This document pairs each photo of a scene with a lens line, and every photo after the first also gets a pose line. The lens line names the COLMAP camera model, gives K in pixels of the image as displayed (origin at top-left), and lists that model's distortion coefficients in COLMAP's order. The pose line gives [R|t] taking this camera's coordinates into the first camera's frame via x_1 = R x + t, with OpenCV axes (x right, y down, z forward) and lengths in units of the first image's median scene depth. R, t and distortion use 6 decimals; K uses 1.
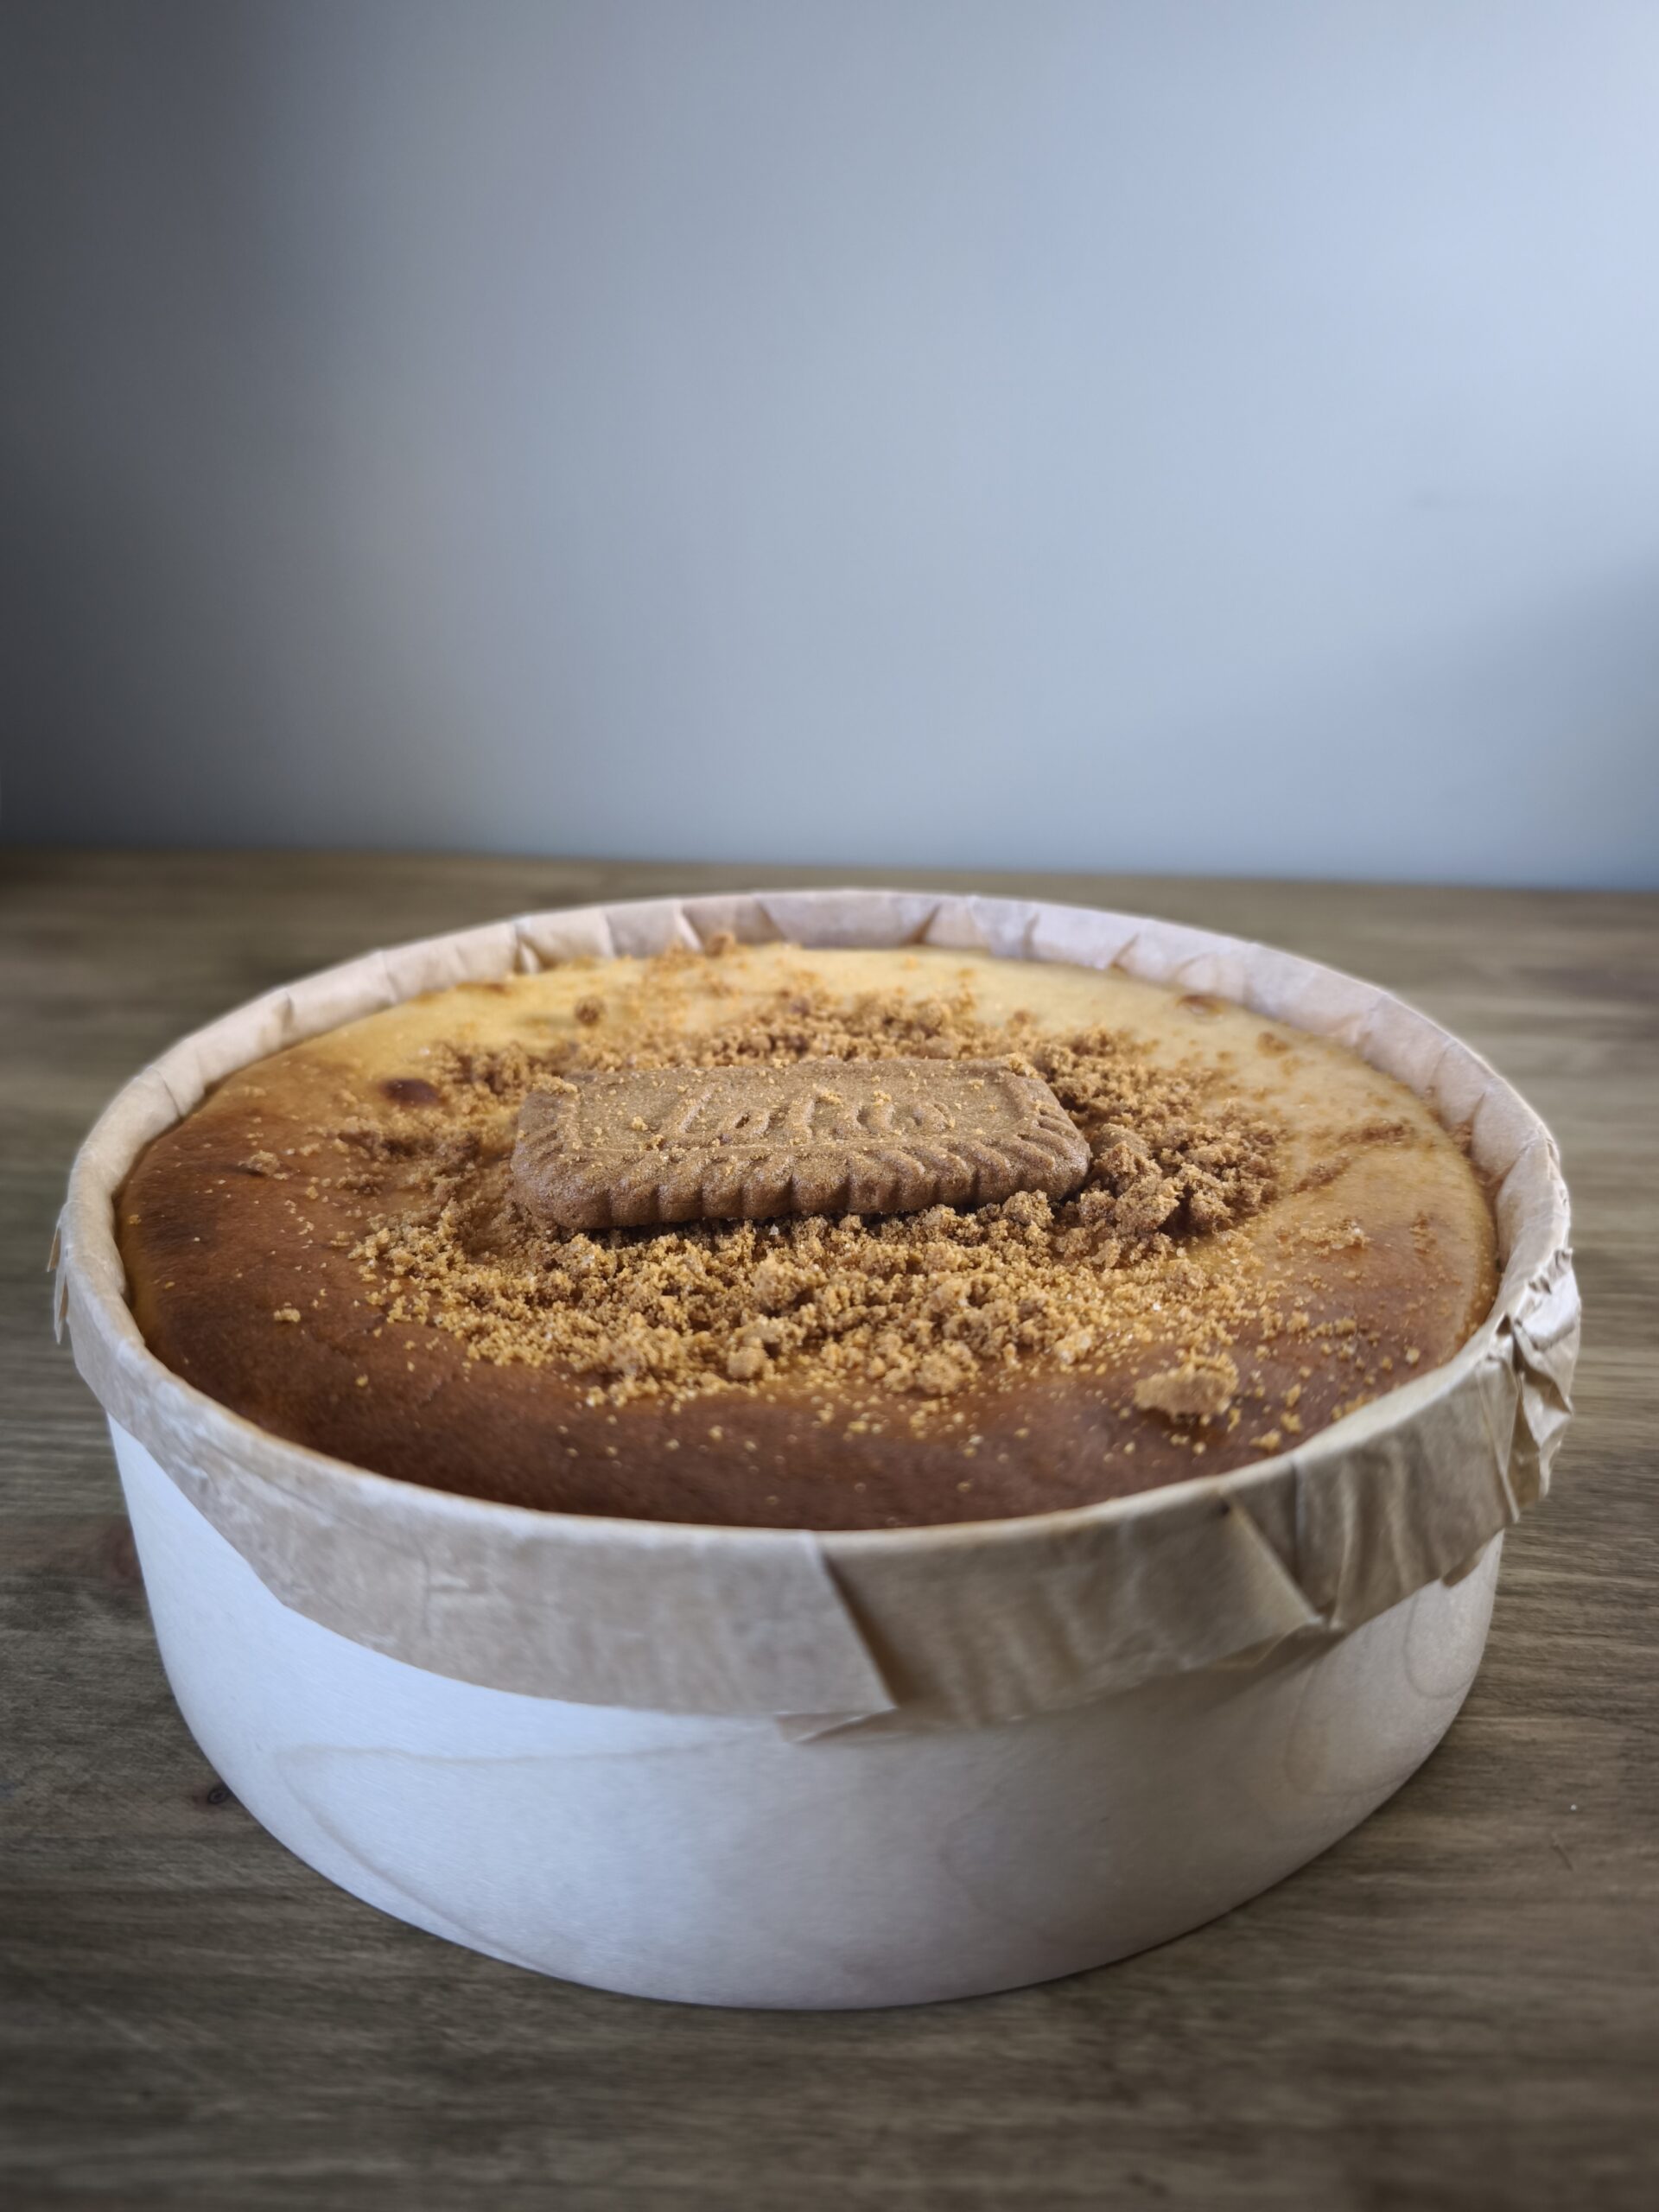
lens RADIAL K [[1590.2, 0, 818.6], [0, 1590.2, 1119.1], [0, 0, 1]] dist [-0.026262, -0.008435]
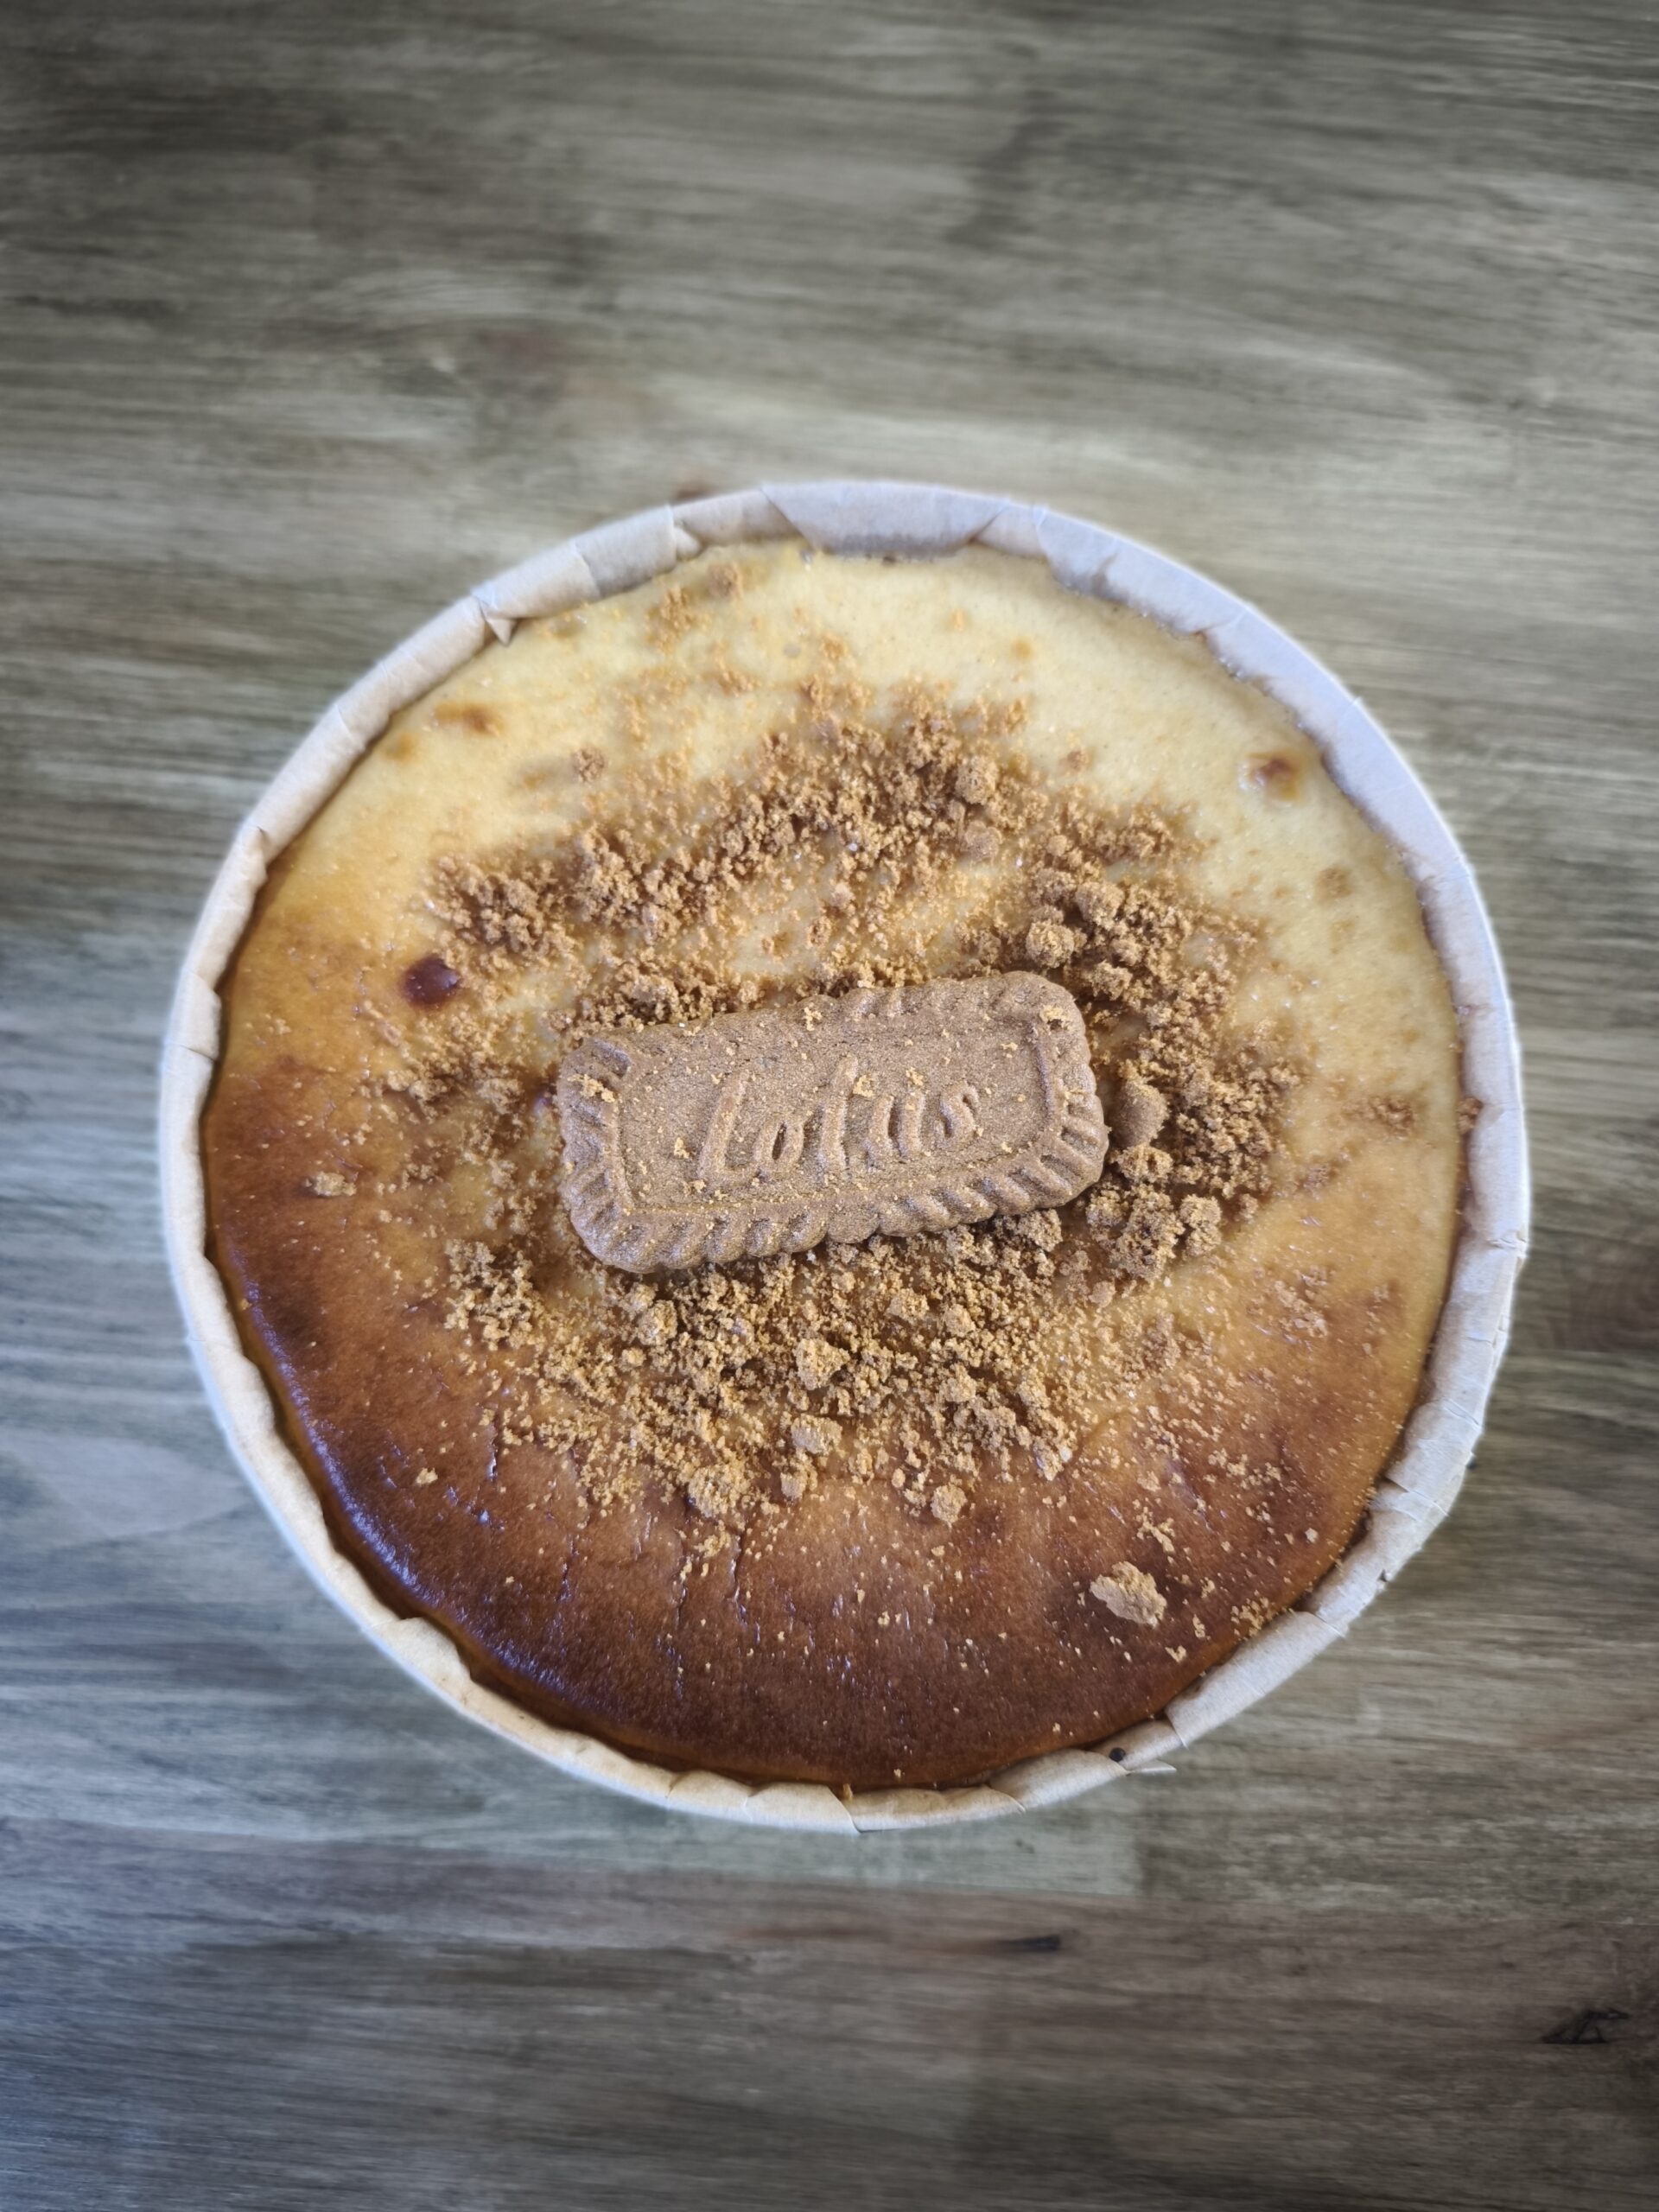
lens RADIAL K [[1590.2, 0, 820.6], [0, 1590.2, 1149.3], [0, 0, 1]] dist [-0.026262, -0.008435]
pose [[0.999907, -0.000770, 0.013645, -0.044883], [-0.010691, 0.577937, 0.816011, -1.096099], [-0.008514, -0.816081, 0.577875, 0.508934]]
